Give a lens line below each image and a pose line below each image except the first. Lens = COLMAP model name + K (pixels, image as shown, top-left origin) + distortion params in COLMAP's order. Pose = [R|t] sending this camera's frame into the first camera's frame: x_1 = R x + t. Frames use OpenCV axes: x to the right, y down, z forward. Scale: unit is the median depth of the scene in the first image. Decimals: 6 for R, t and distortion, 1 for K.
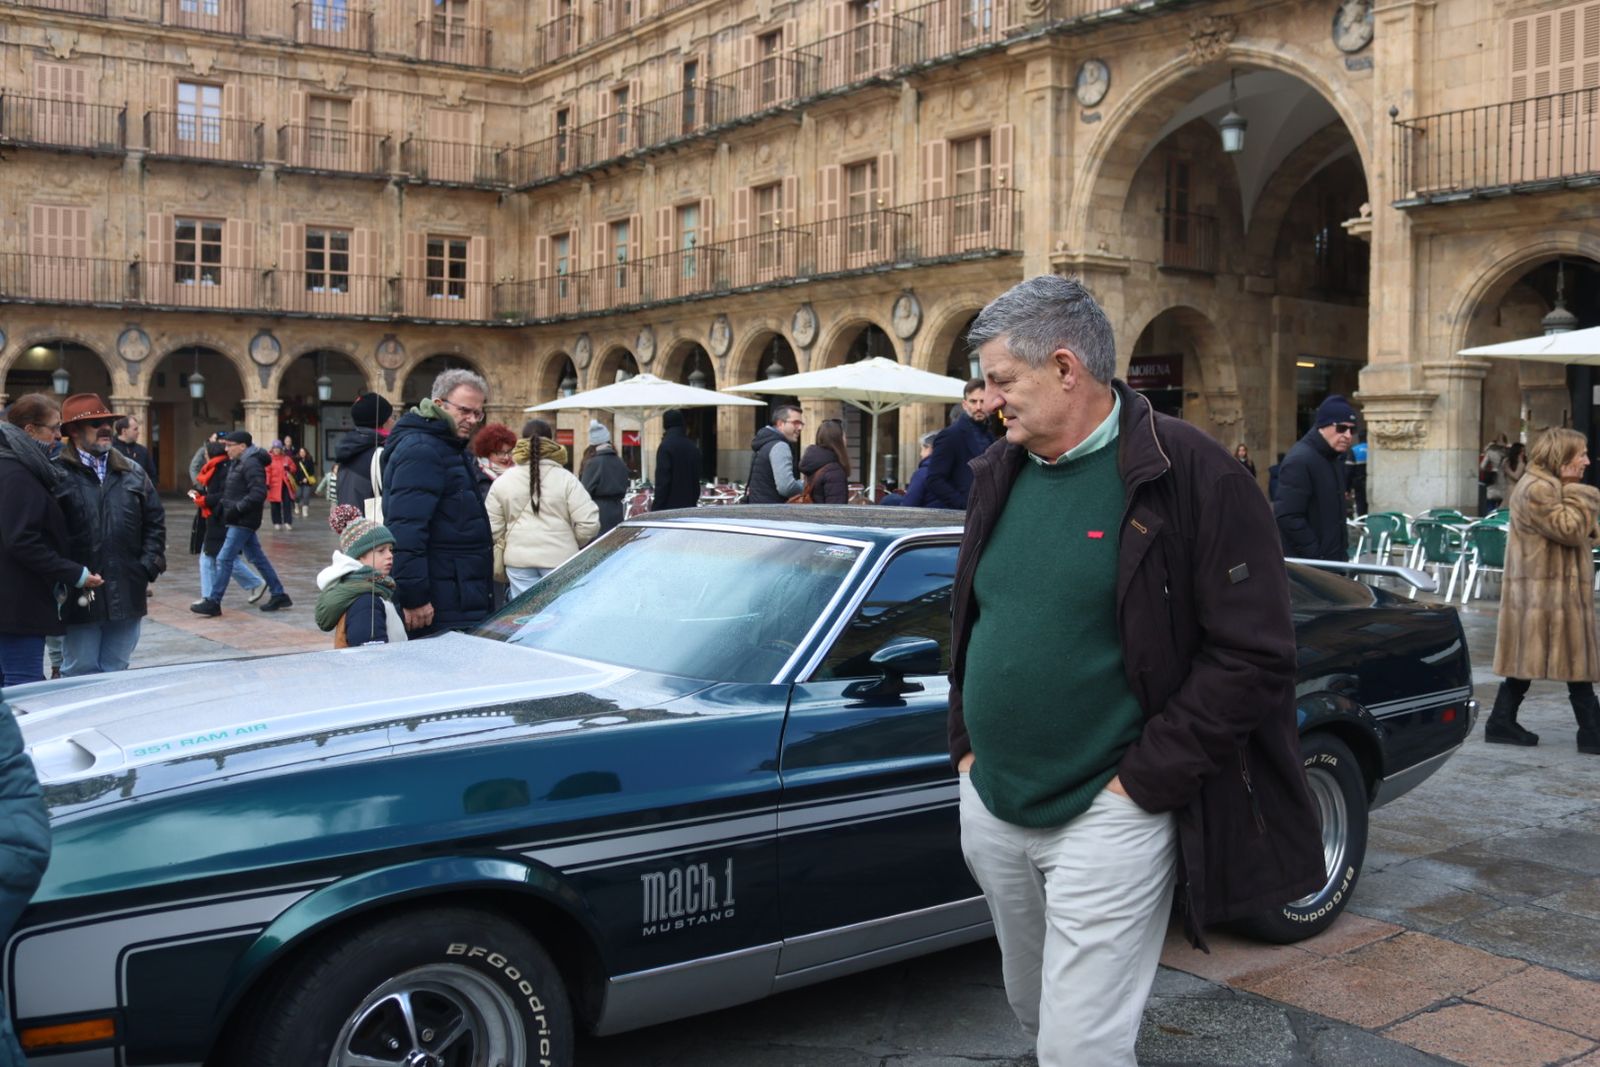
lens RADIAL K [[1692.6, 0, 727.7], [0, 1692.6, 537.9], [0, 0, 1]] dist [-0.098615, 0.000000]
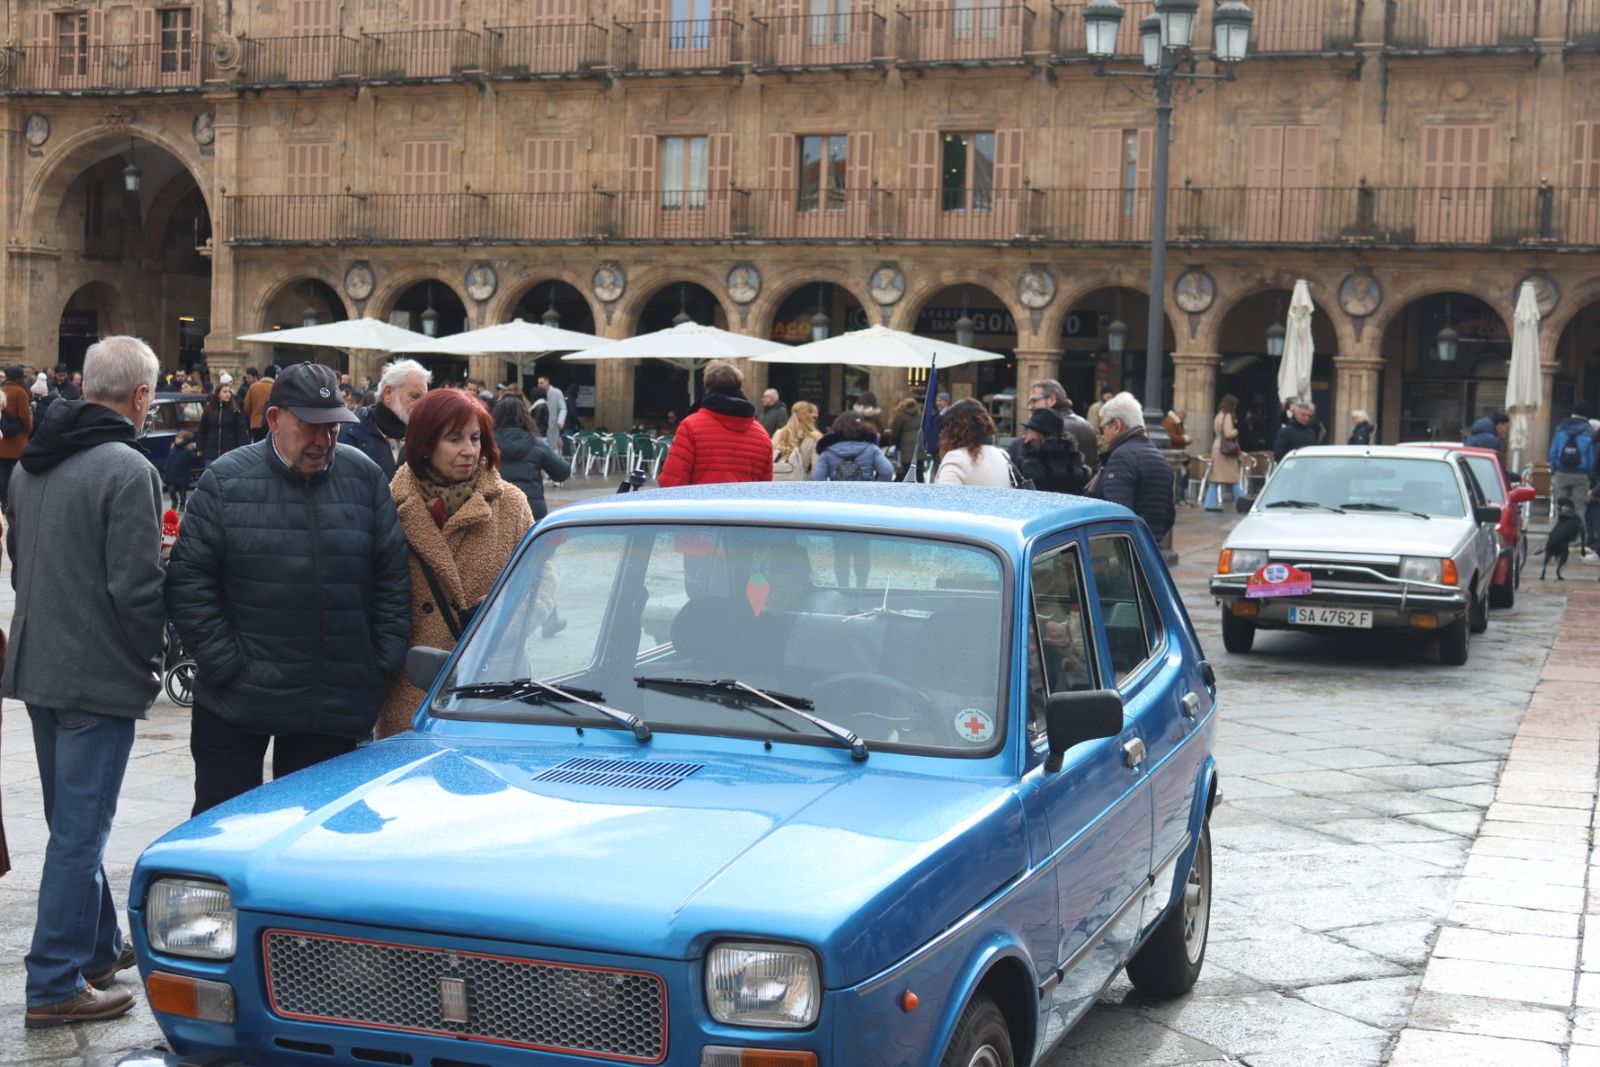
lens RADIAL K [[2406.2, 0, 746.9], [0, 2406.2, 484.0], [0, 0, 1]] dist [0.045350, 0.000000]
pose [[0.864245, -0.002615, 0.503064, -0.219579], [0.003585, 0.999993, -0.000960, 0.031370], [-0.503058, 0.002634, 0.864248, -0.808381]]
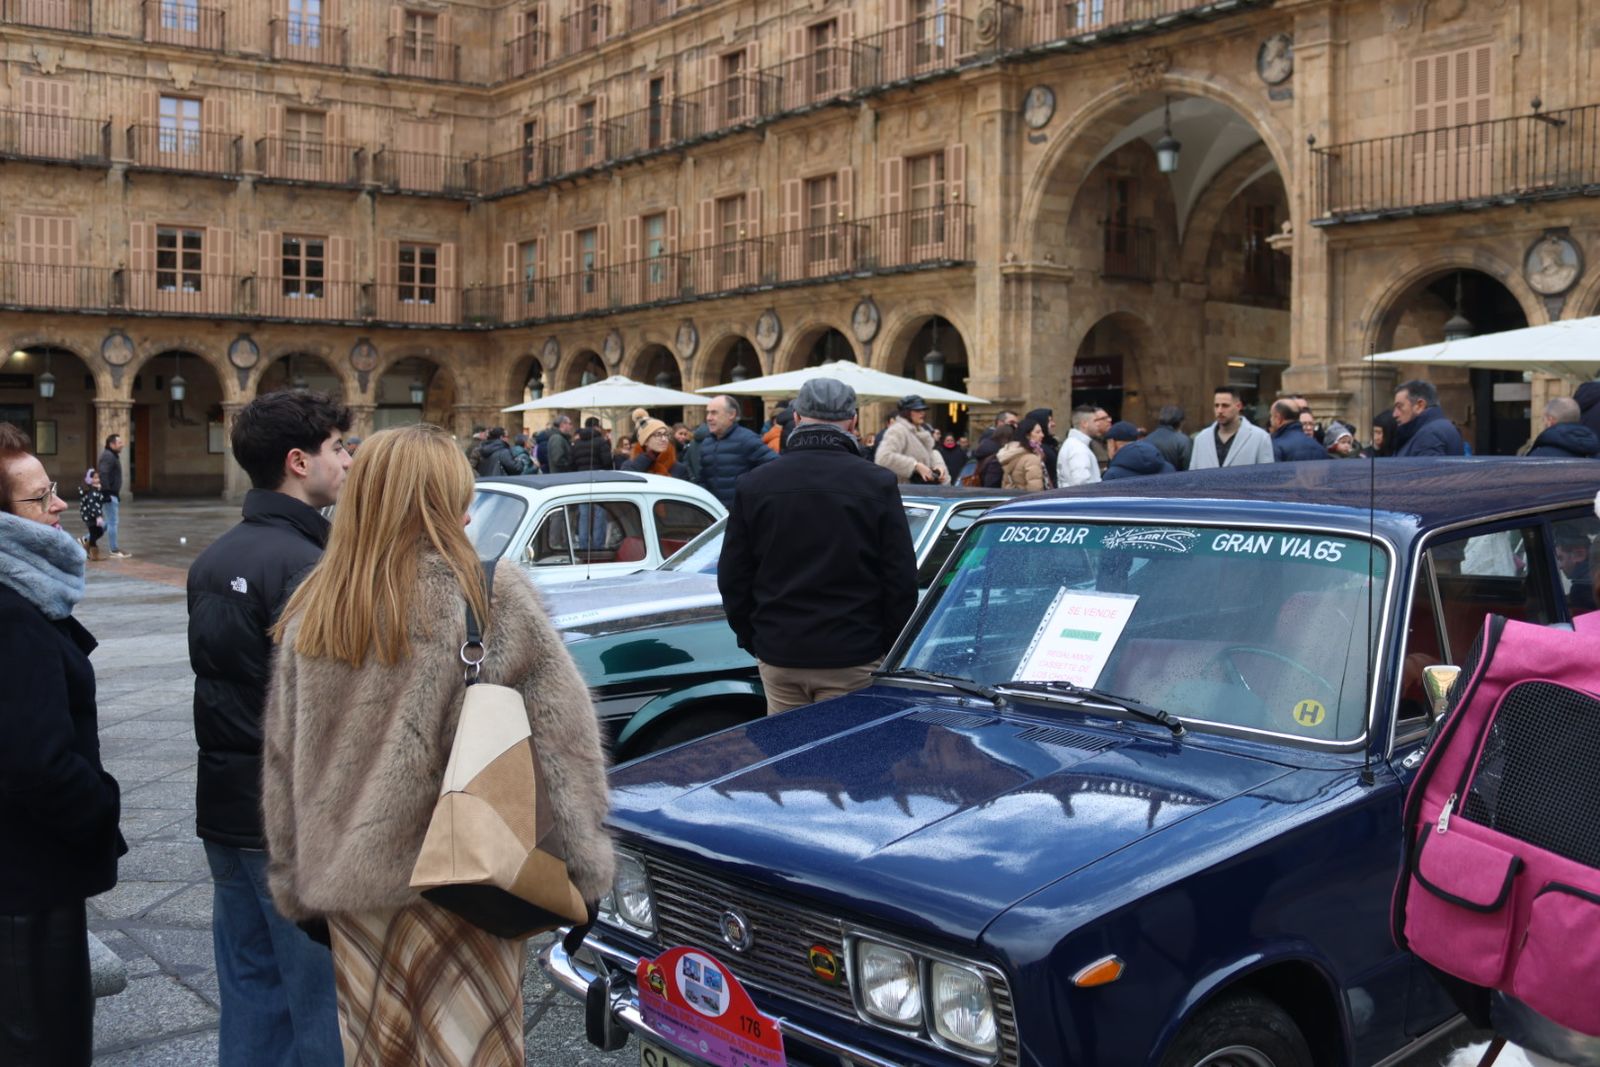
lens RADIAL K [[1701.4, 0, 750.0], [0, 1701.4, 528.8], [0, 0, 1]] dist [-0.113973, 0.000000]
pose [[0.998682, -0.007956, 0.050713, -0.018282], [0.008191, 0.999957, -0.004425, 0.003318], [-0.050675, 0.004834, 0.998703, -0.055176]]
